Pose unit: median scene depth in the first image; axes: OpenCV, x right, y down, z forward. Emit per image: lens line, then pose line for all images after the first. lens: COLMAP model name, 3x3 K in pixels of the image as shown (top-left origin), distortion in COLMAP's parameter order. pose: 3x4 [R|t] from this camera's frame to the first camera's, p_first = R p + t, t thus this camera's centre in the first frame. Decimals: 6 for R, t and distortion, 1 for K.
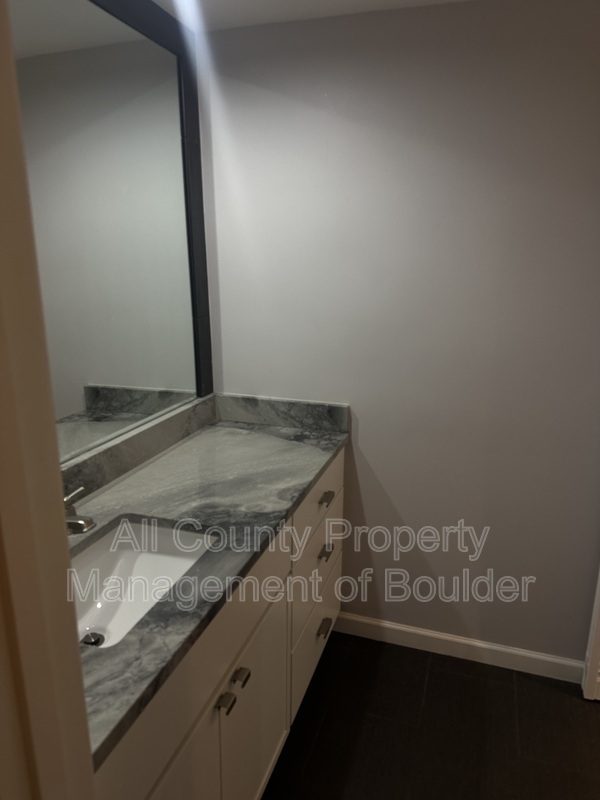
lens RADIAL K [[568.0, 0, 300.0], [0, 568.0, 400.0], [0, 0, 1]] dist [0.099526, -0.150332]
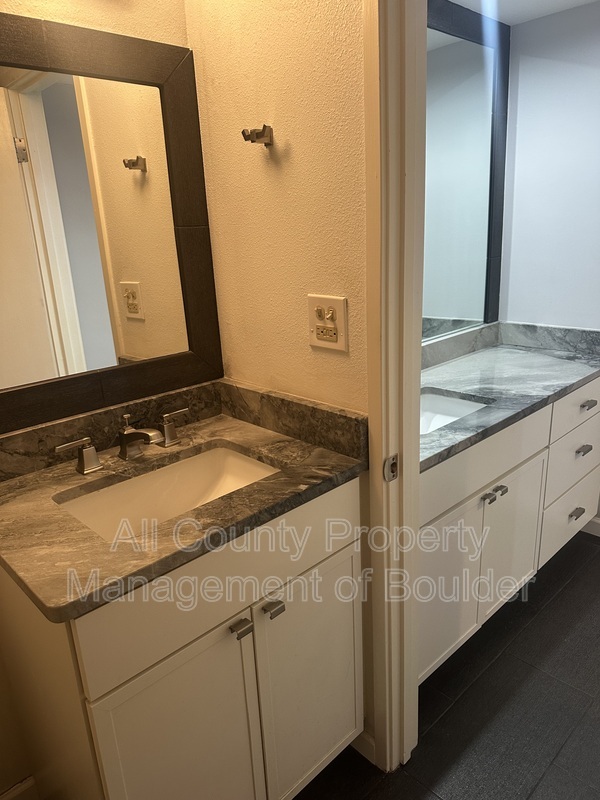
lens RADIAL K [[568.0, 0, 300.0], [0, 568.0, 400.0], [0, 0, 1]] dist [0.099526, -0.150332]
pose [[0.884210, 0.093107, -0.457715, 0.057006], [-0.067269, 0.995099, 0.072471, 0.104167], [0.462220, -0.033290, 0.886140, -0.322555]]
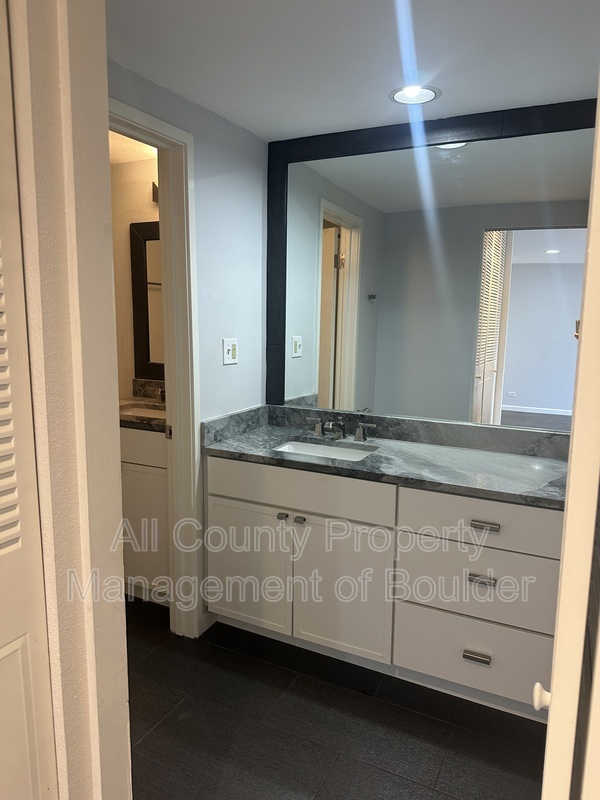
lens RADIAL K [[568.0, 0, 300.0], [0, 568.0, 400.0], [0, 0, 1]] dist [0.099526, -0.150332]
pose [[-0.137415, 0.153156, -0.978601, 0.981673], [-0.257630, 0.948444, 0.184612, -0.135870], [0.956423, 0.277485, -0.090872, 0.630710]]
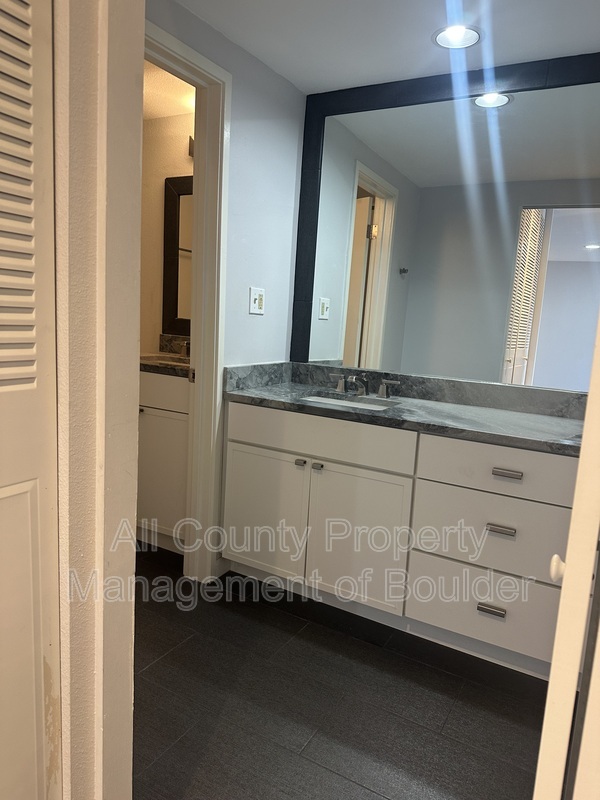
lens RADIAL K [[568.0, 0, 300.0], [0, 568.0, 400.0], [0, 0, 1]] dist [0.099526, -0.150332]
pose [[-0.188115, 0.141111, -0.971957, 0.987460], [-0.299804, 0.934141, 0.193645, -0.033025], [0.935270, 0.327824, -0.133420, 0.666773]]
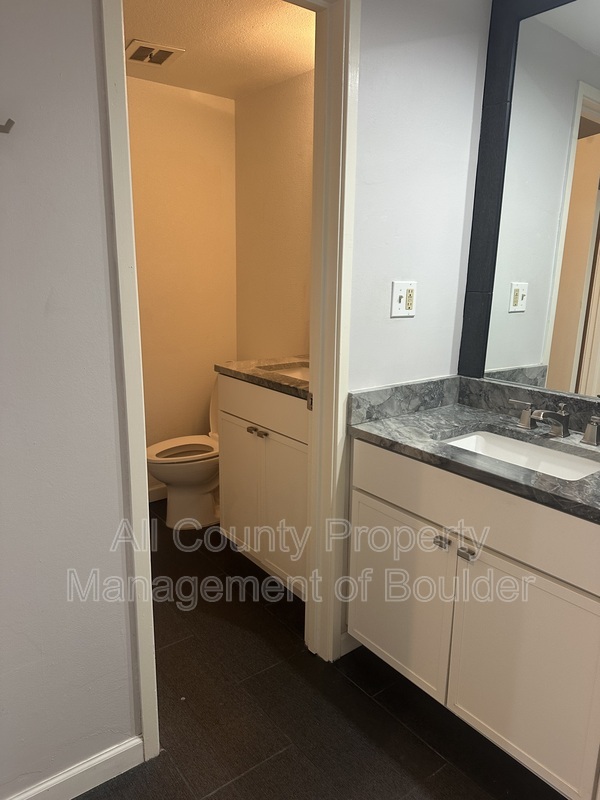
lens RADIAL K [[568.0, 0, 300.0], [0, 568.0, 400.0], [0, 0, 1]] dist [0.099526, -0.150332]
pose [[-0.550512, 0.185398, -0.813981, 0.623069], [-0.221168, 0.907800, 0.356347, -0.108843], [0.804998, 0.376200, -0.458750, 0.688361]]
